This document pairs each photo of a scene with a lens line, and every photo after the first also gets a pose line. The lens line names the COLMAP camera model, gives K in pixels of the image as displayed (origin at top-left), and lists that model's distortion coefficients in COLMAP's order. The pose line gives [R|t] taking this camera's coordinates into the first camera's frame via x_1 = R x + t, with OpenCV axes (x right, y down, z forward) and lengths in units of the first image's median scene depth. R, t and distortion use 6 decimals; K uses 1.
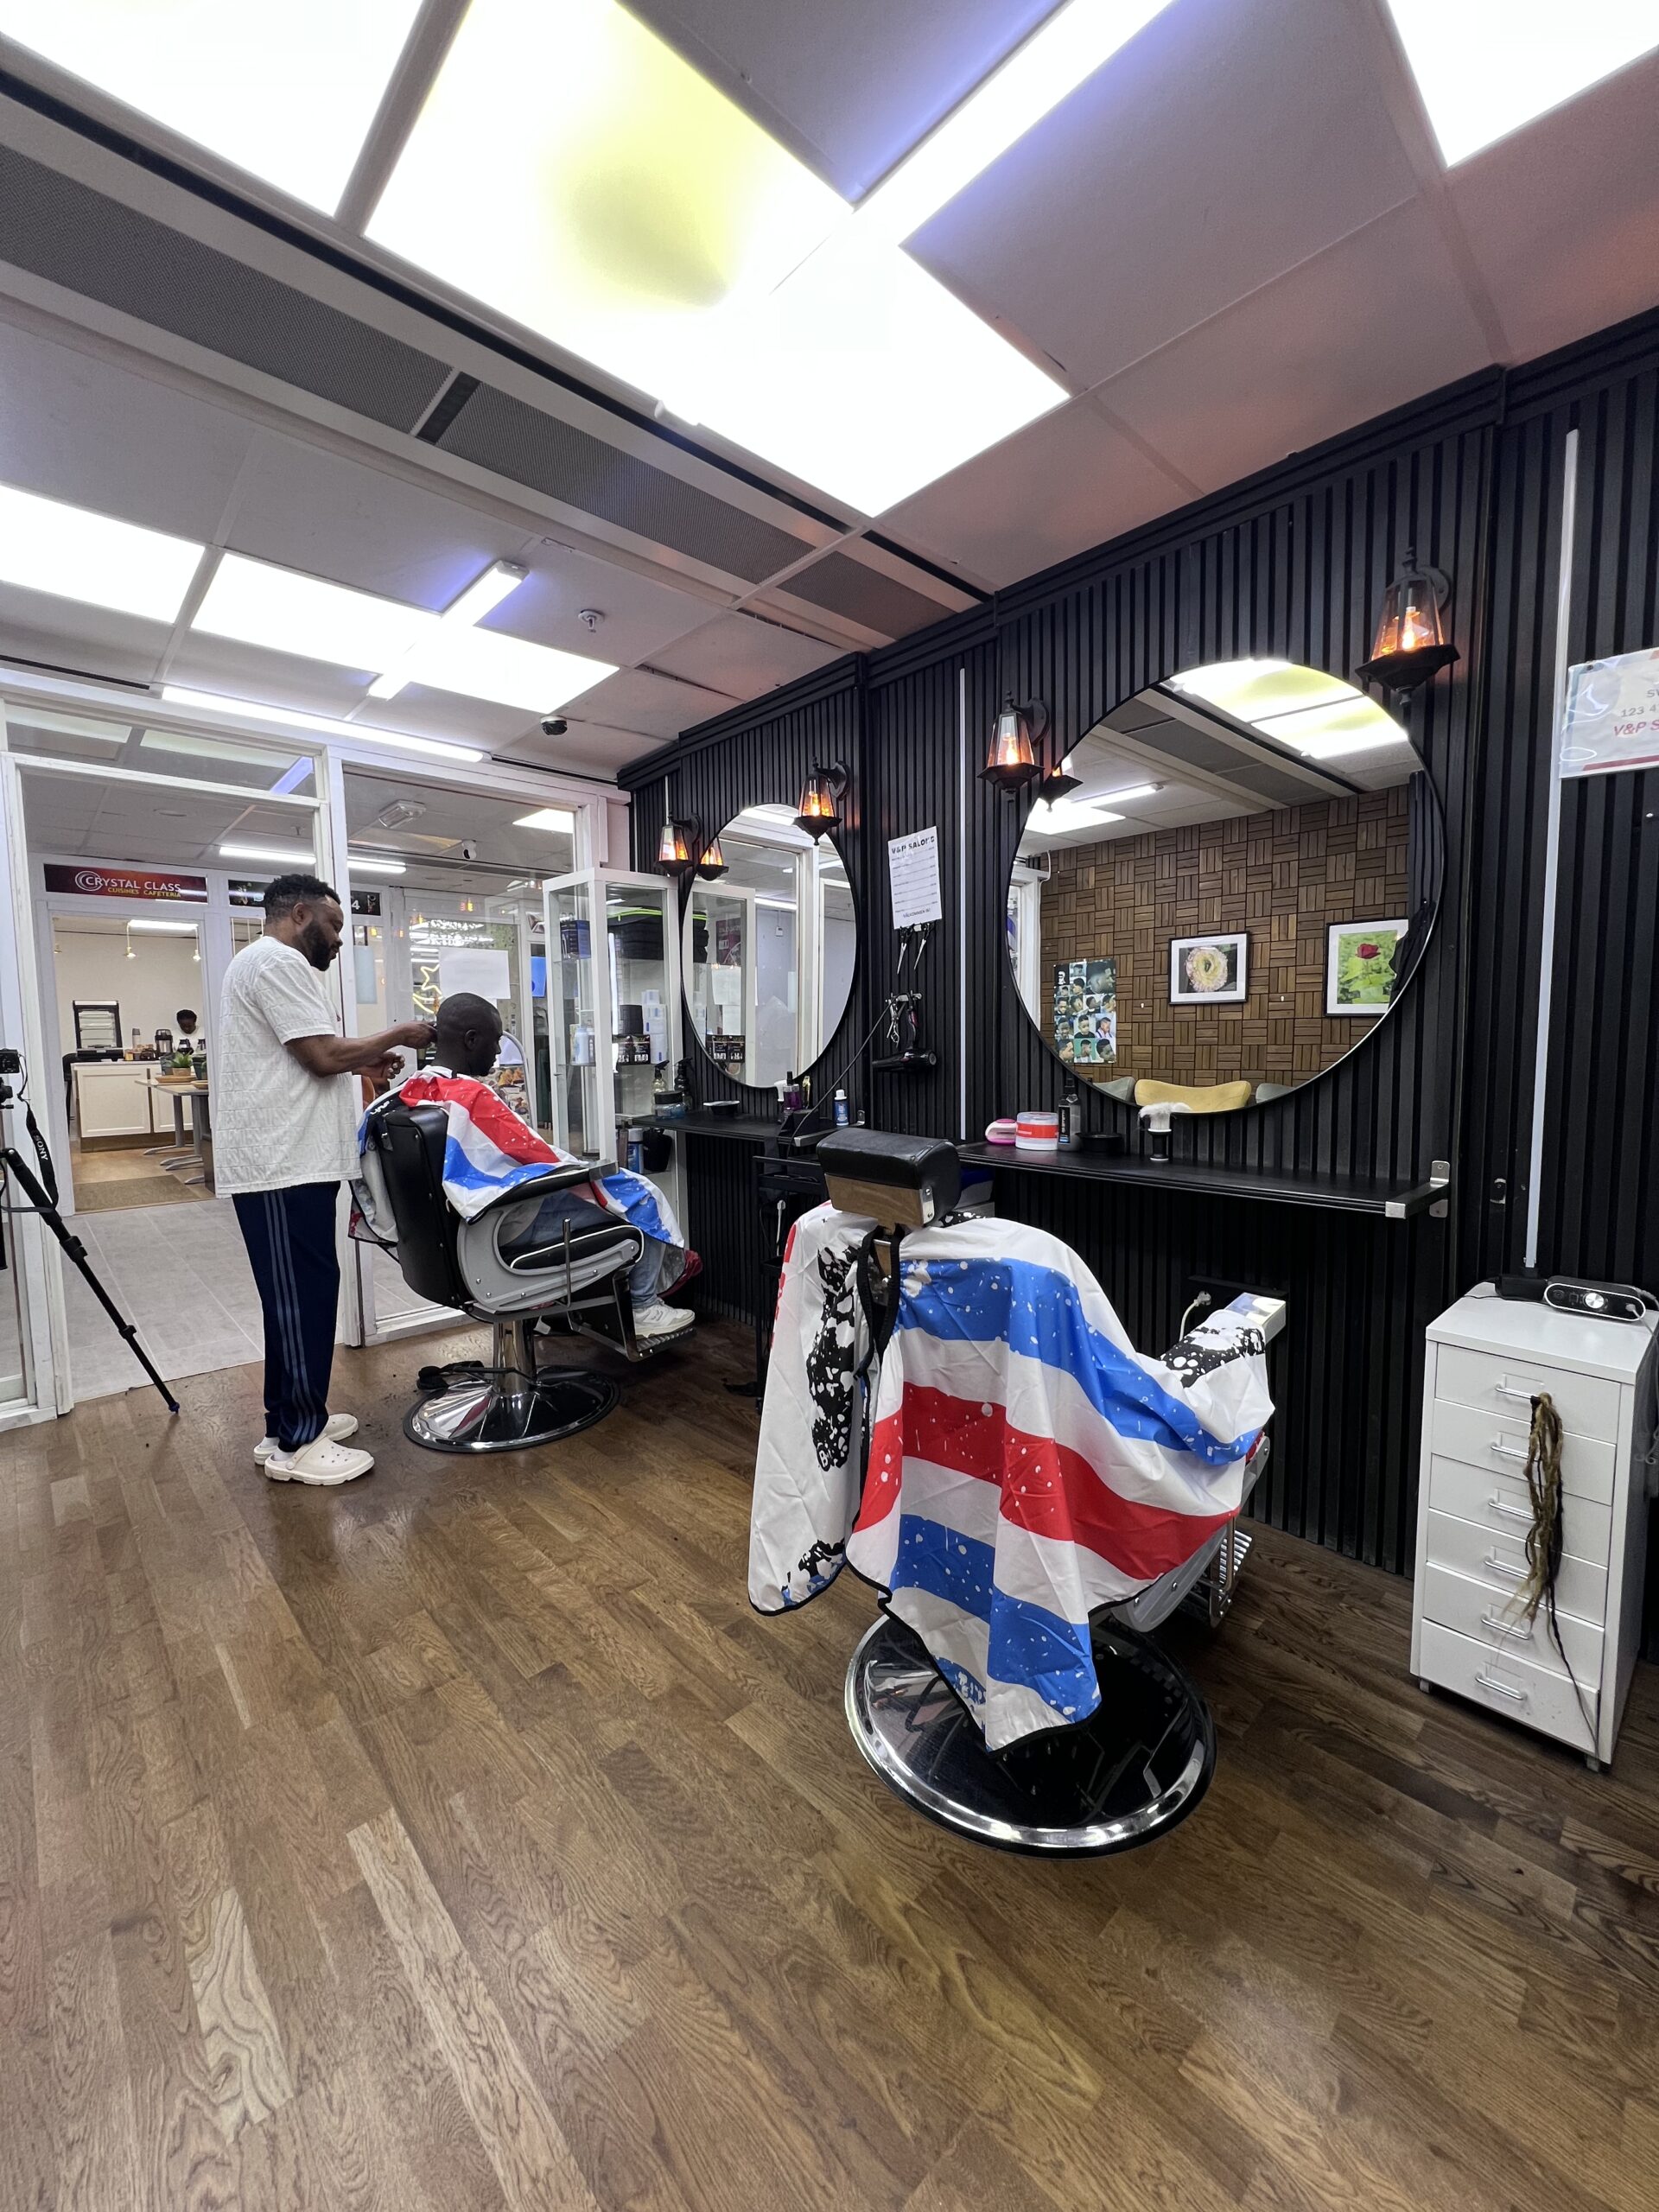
lens RADIAL K [[887.4, 0, 838.6], [0, 887.4, 1105.8], [0, 0, 1]] dist [0.001129, -0.000104]
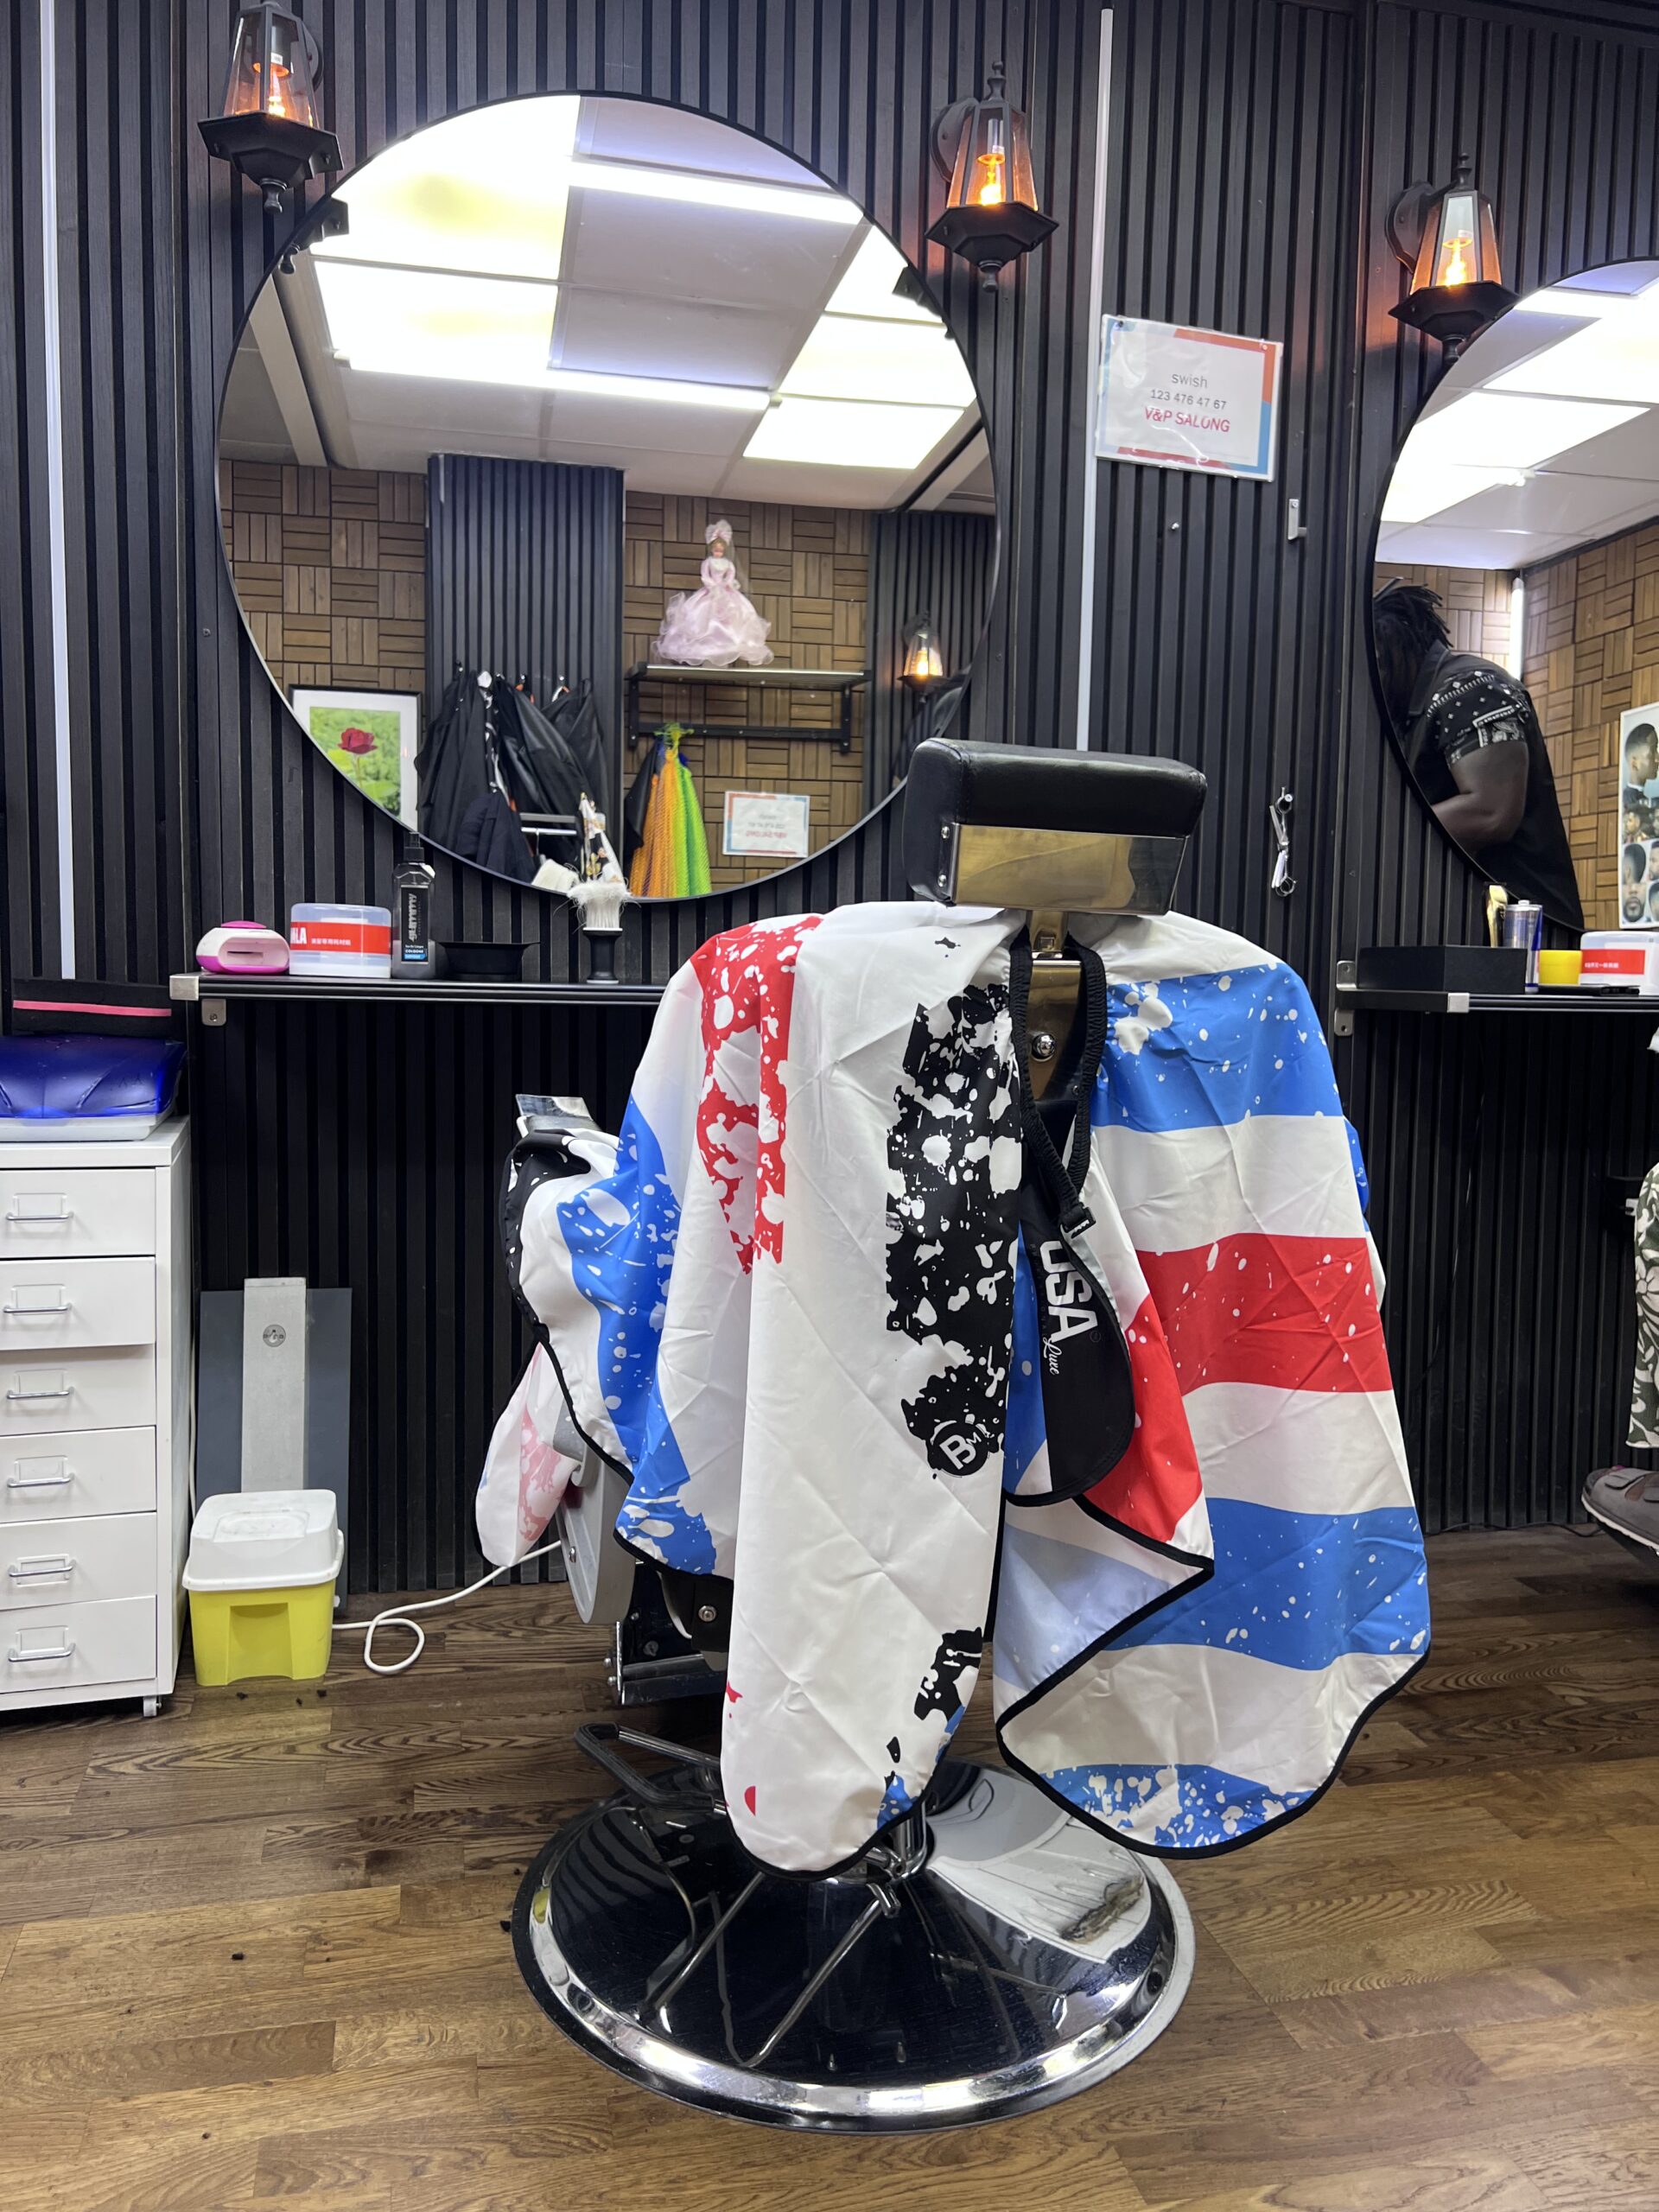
lens RADIAL K [[1592.1, 0, 818.2], [0, 1592.1, 1150.3], [0, 0, 1]] dist [0.010348, 0.006140]
pose [[0.492117, -0.083065, 0.866557, -0.614875], [0.055177, 0.996412, 0.064177, 0.149313], [-0.868779, 0.016232, 0.494935, 0.527093]]
